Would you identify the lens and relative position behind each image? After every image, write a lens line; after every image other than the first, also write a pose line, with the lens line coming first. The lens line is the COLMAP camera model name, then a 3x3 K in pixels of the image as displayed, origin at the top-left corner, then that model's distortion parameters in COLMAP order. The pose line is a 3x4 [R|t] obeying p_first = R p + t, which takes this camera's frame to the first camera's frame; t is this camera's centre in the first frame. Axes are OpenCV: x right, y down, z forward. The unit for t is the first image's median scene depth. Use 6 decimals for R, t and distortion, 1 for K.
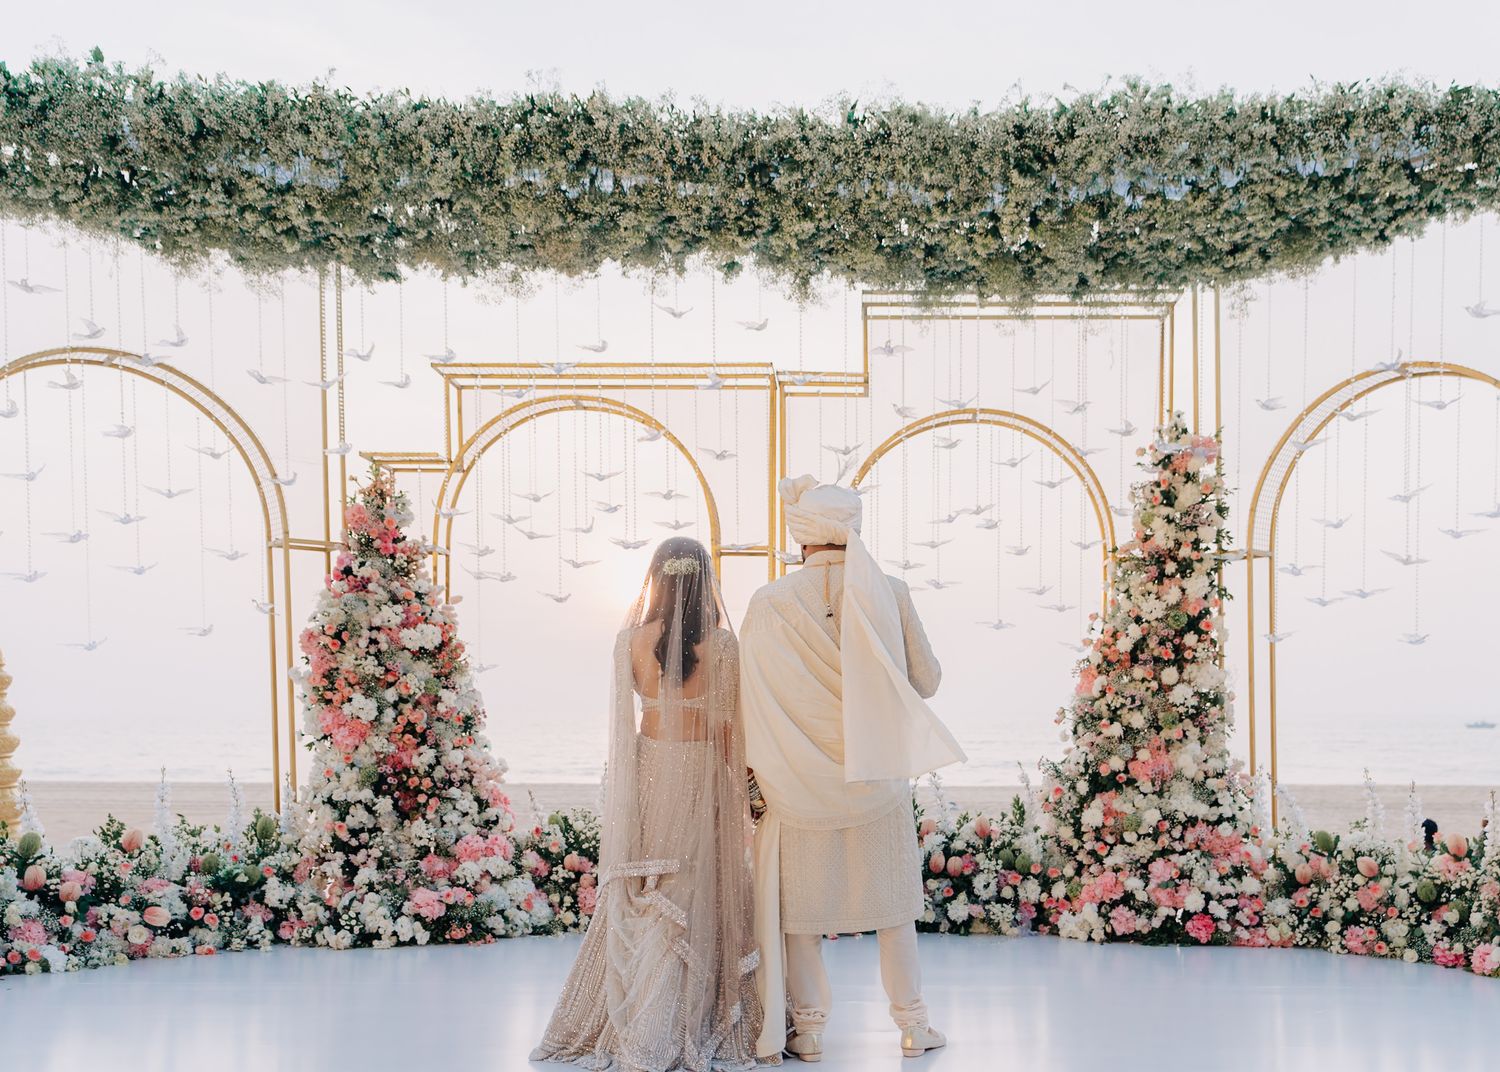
lens RADIAL K [[1566.3, 0, 750.0], [0, 1566.3, 536.0], [0, 0, 1]] dist [-0.008532, 0.035485]
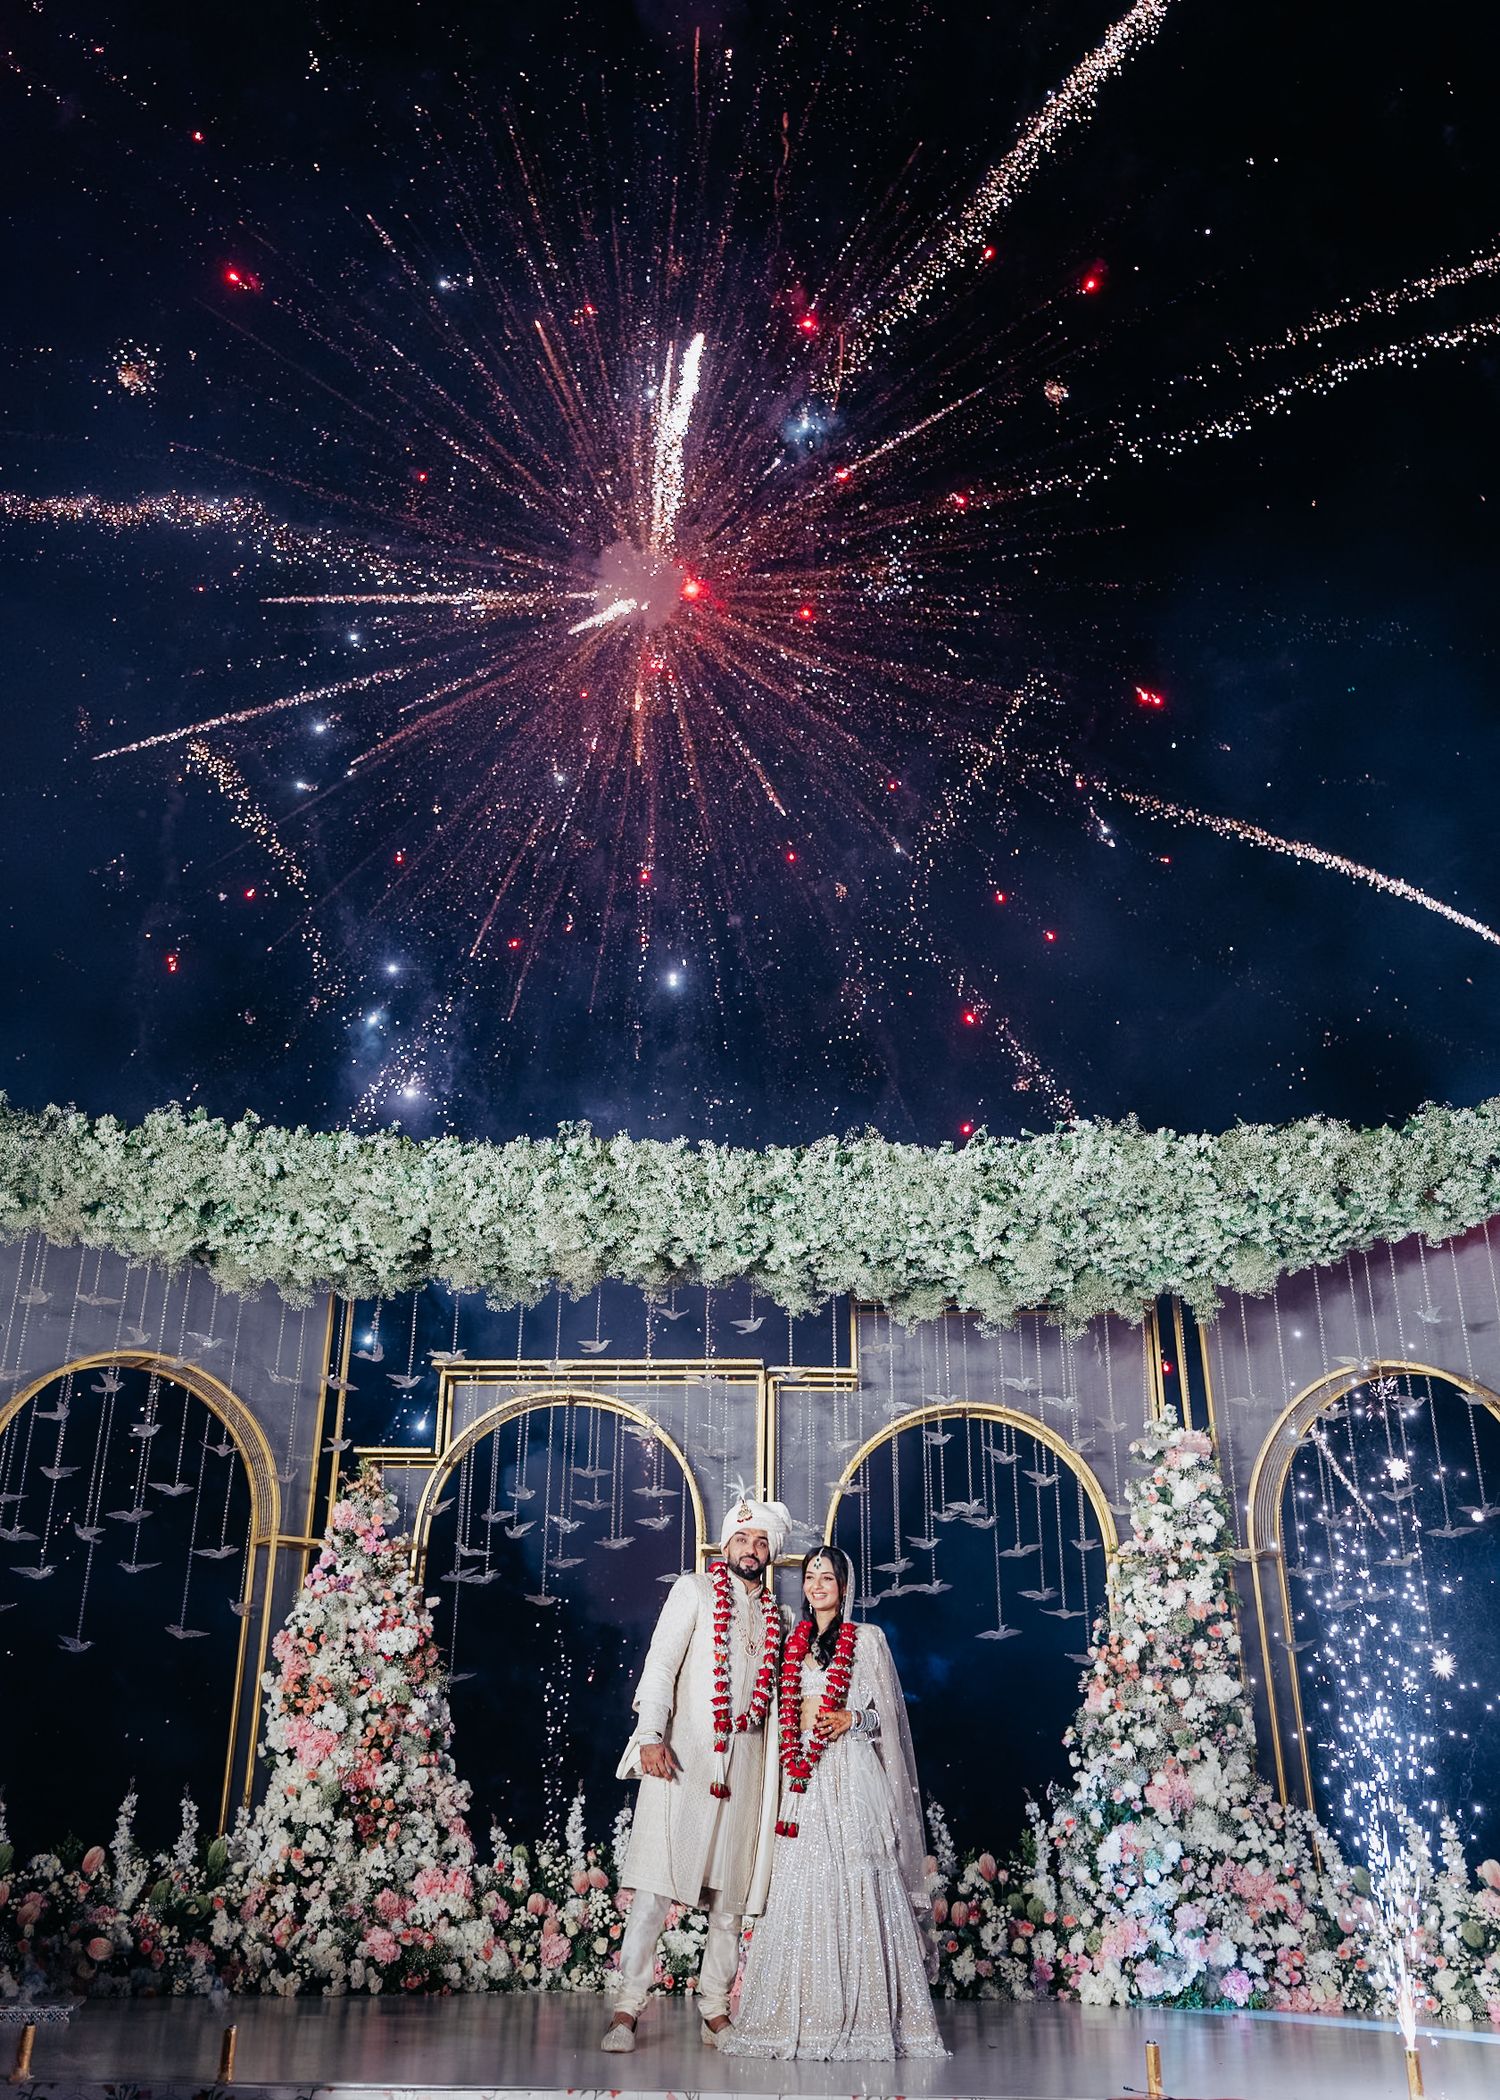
lens RADIAL K [[2192.8, 0, 750.0], [0, 2192.8, 1050.0], [0, 0, 1]] dist [-0.008532, 0.035485]
pose [[0.999679, 0.006019, 0.024620, -0.025342], [-0.000453, 0.975475, -0.220109, 0.005926], [-0.025341, 0.220027, 0.975165, -0.369632]]
